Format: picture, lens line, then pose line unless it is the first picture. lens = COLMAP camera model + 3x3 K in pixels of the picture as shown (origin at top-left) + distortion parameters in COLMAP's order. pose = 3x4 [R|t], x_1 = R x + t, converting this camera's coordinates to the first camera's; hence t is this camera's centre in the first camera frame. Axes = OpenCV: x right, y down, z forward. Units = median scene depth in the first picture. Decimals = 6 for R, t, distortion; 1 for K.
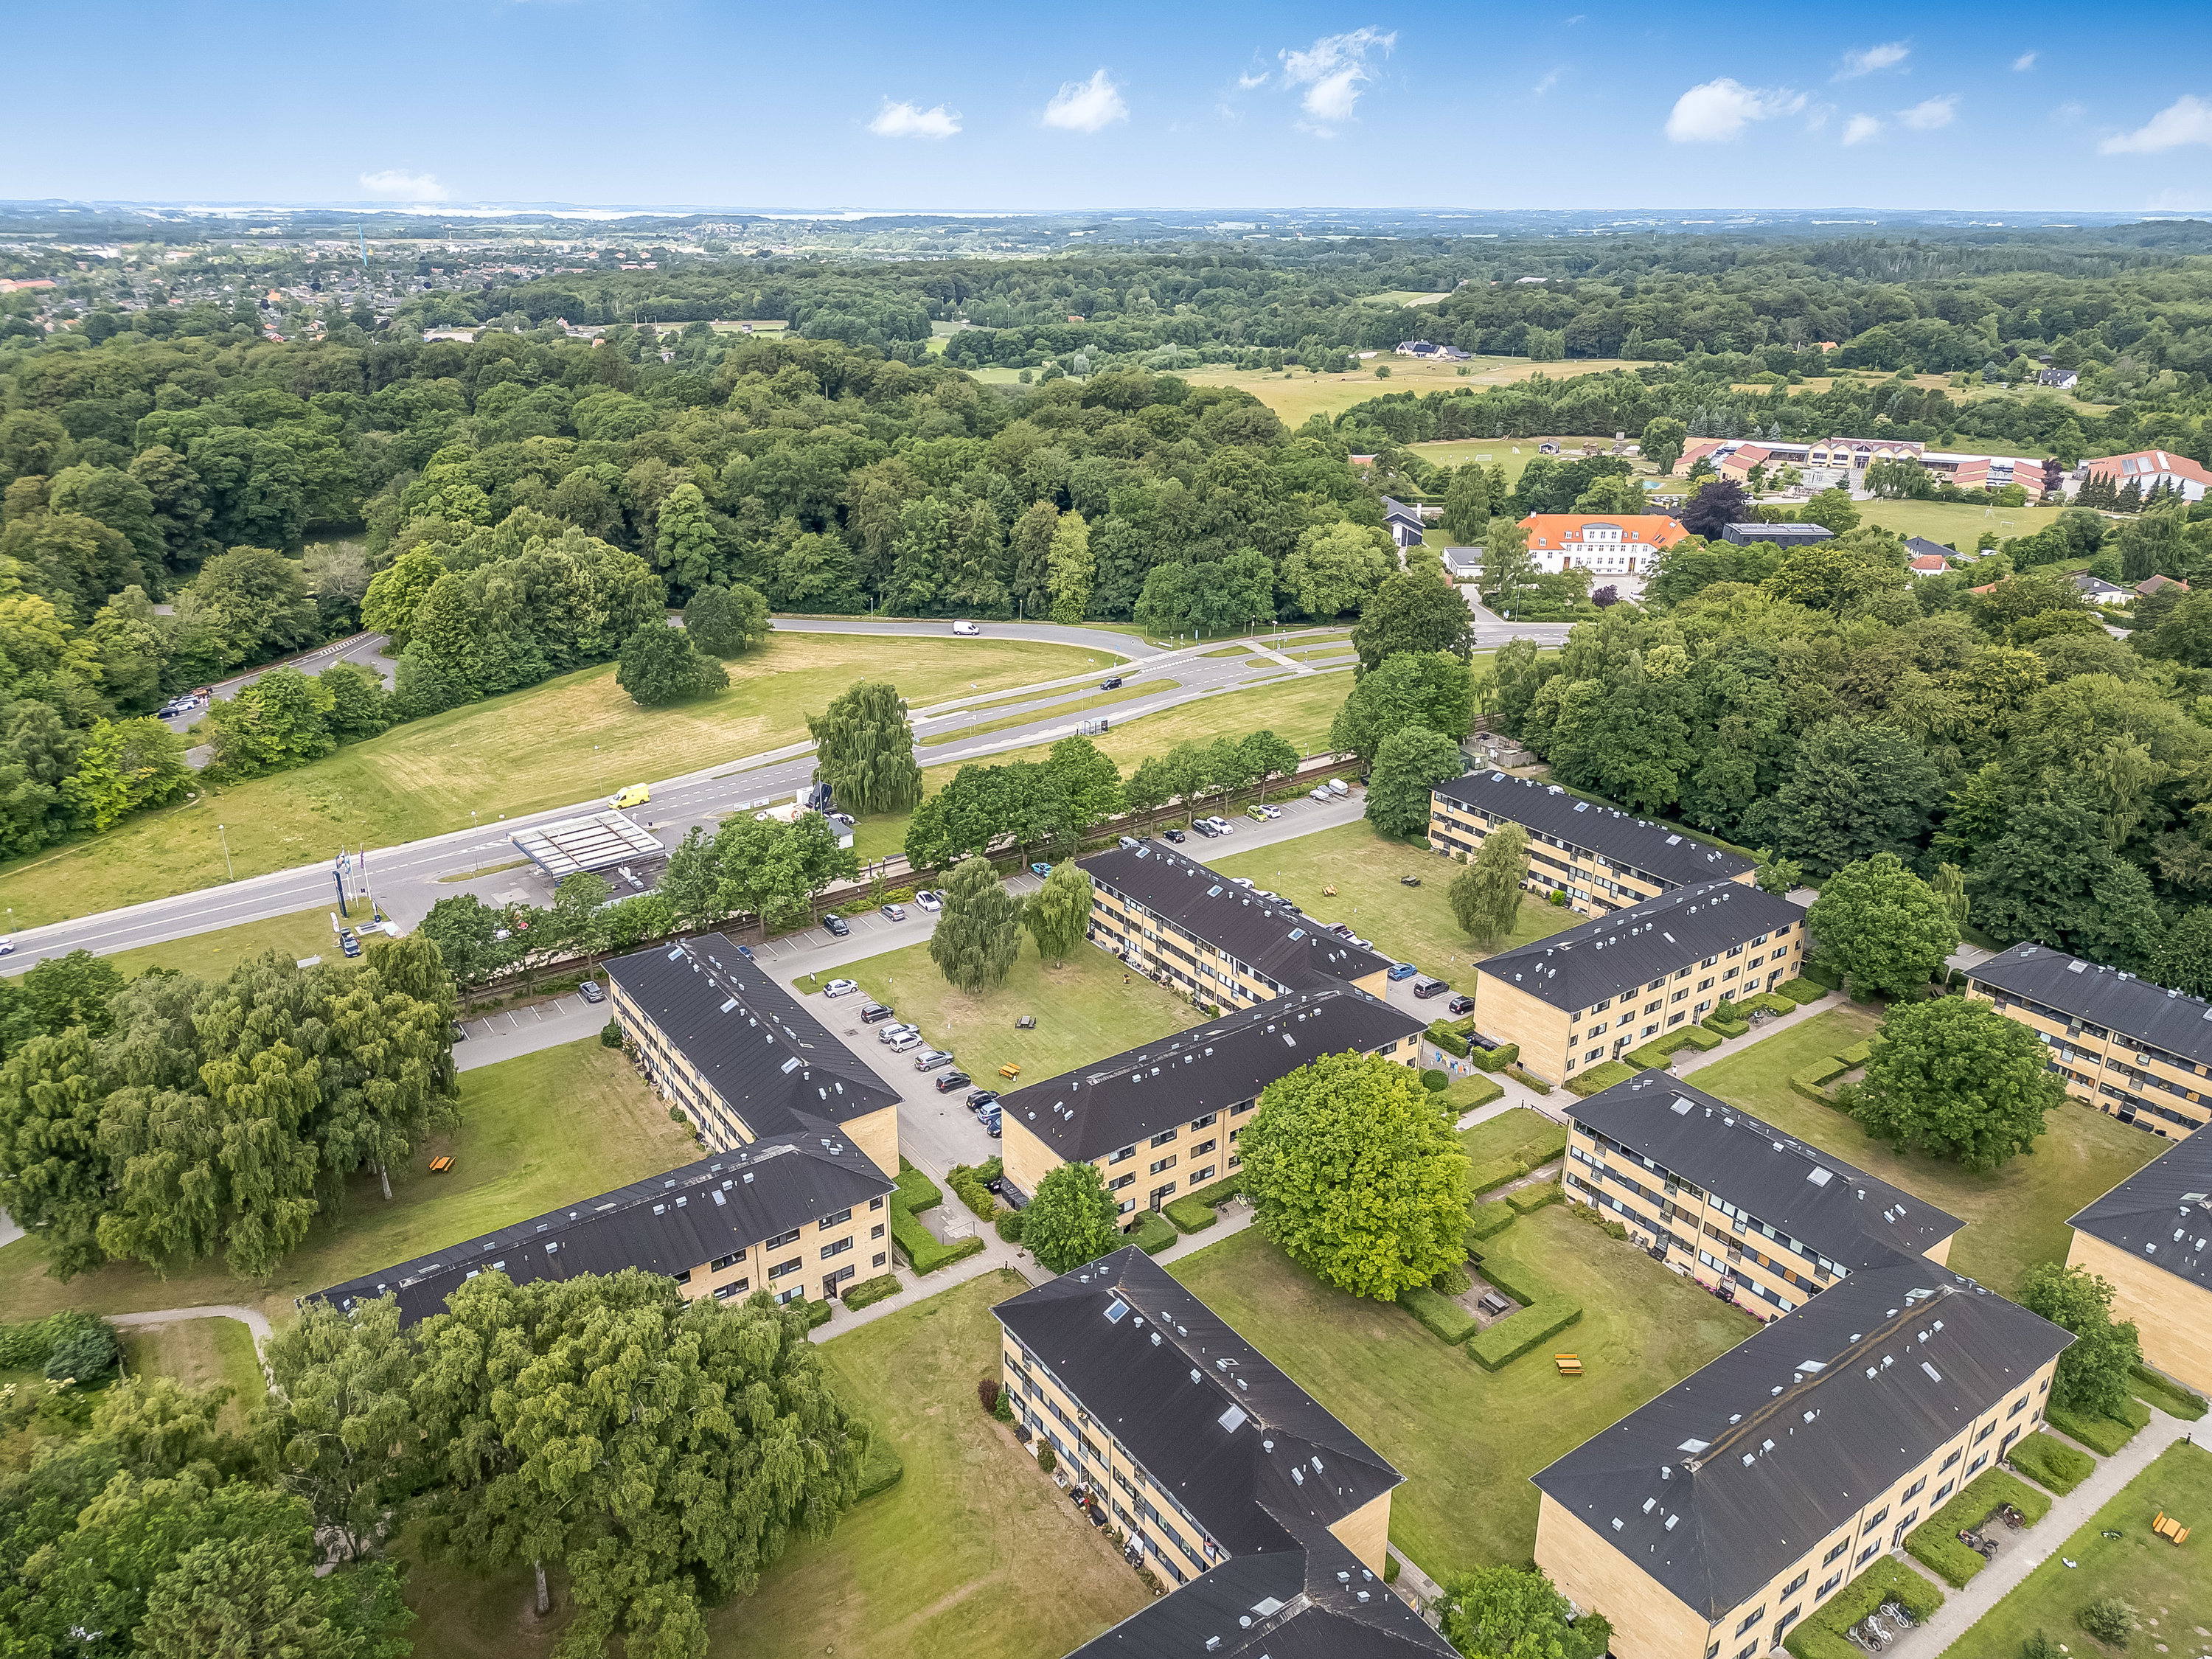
lens RADIAL K [[1545.3, 0, 1095.0], [0, 1545.3, 825.1], [0, 0, 1]] dist [0.129415, -0.242479]
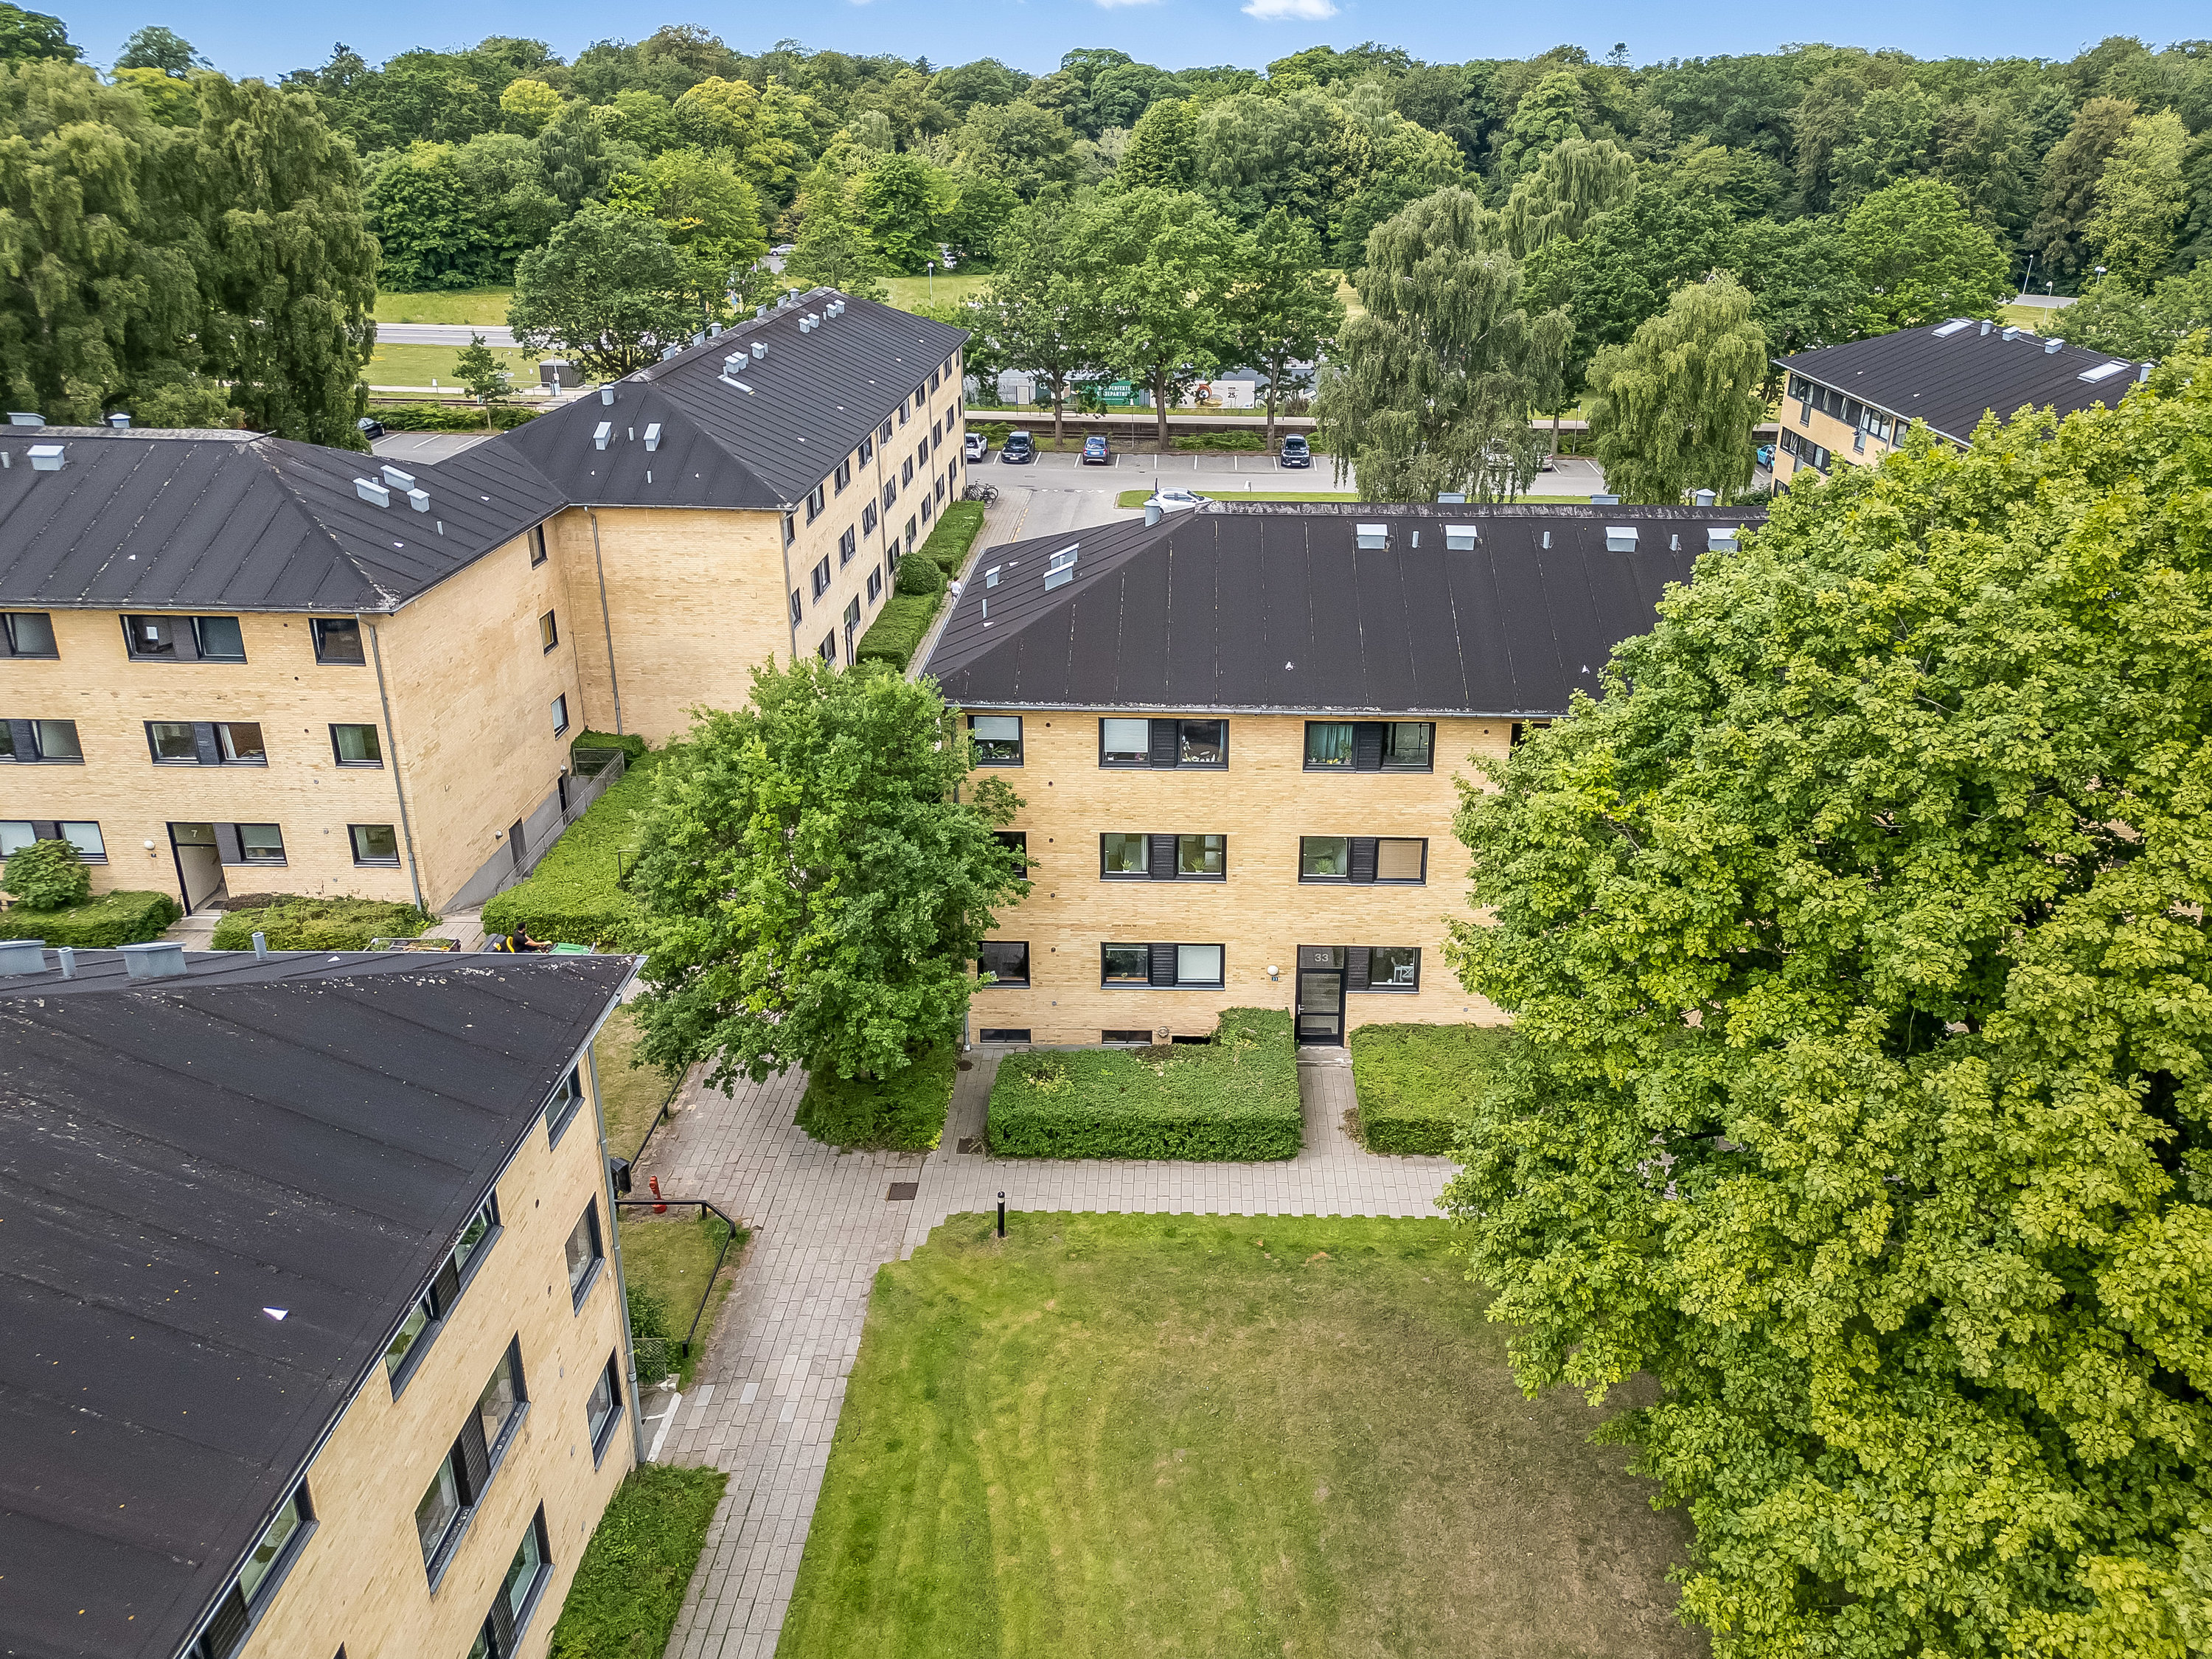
lens RADIAL K [[1612.9, 0, 1205.1], [0, 1612.9, 711.4], [0, 0, 1]] dist [0.051767, -0.047491]
pose [[0.821125, 0.209011, -0.531101, 0.122743], [-0.222728, 0.974100, 0.038995, 0.147492], [0.525496, 0.086272, 0.846410, 0.589169]]
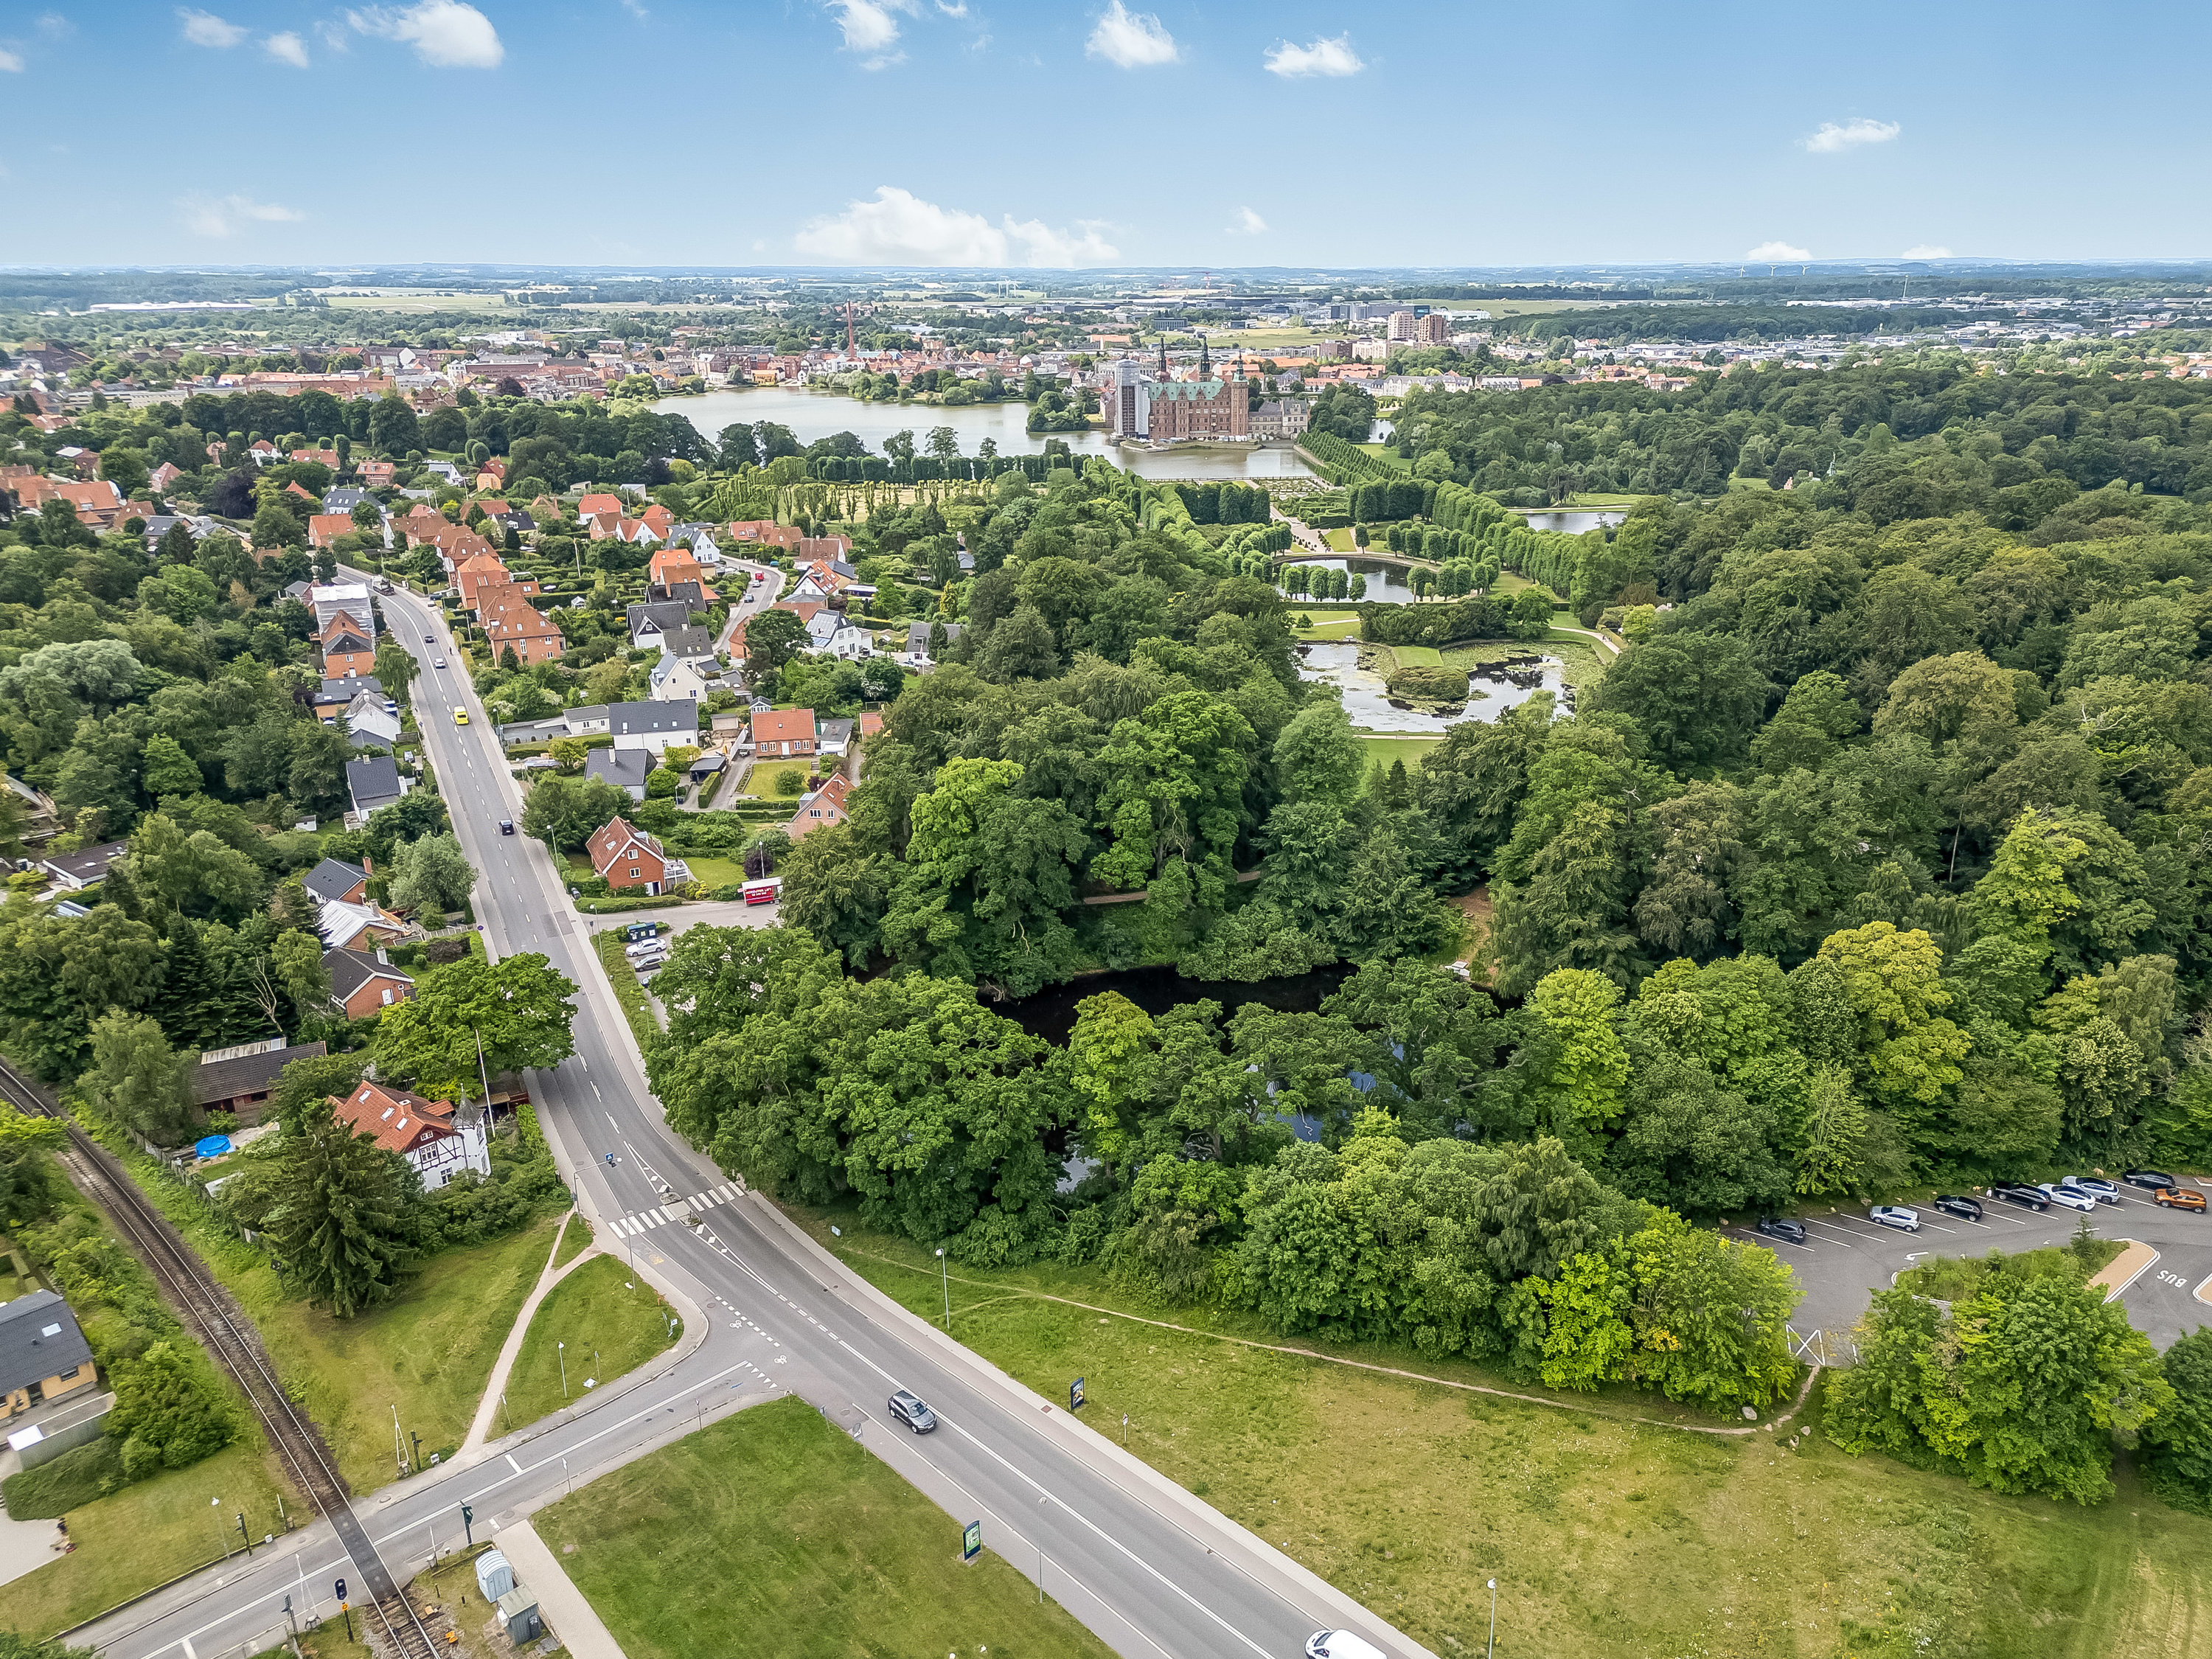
lens RADIAL K [[1633.9, 0, 1111.3], [0, 1633.9, 778.7], [0, 0, 1]] dist [0.052042, -0.094965]
pose [[0.109252, 0.291439, -0.950330, -0.194365], [-0.355439, 0.904295, 0.236459, -0.347075], [0.928293, 0.311951, 0.202385, 0.835171]]
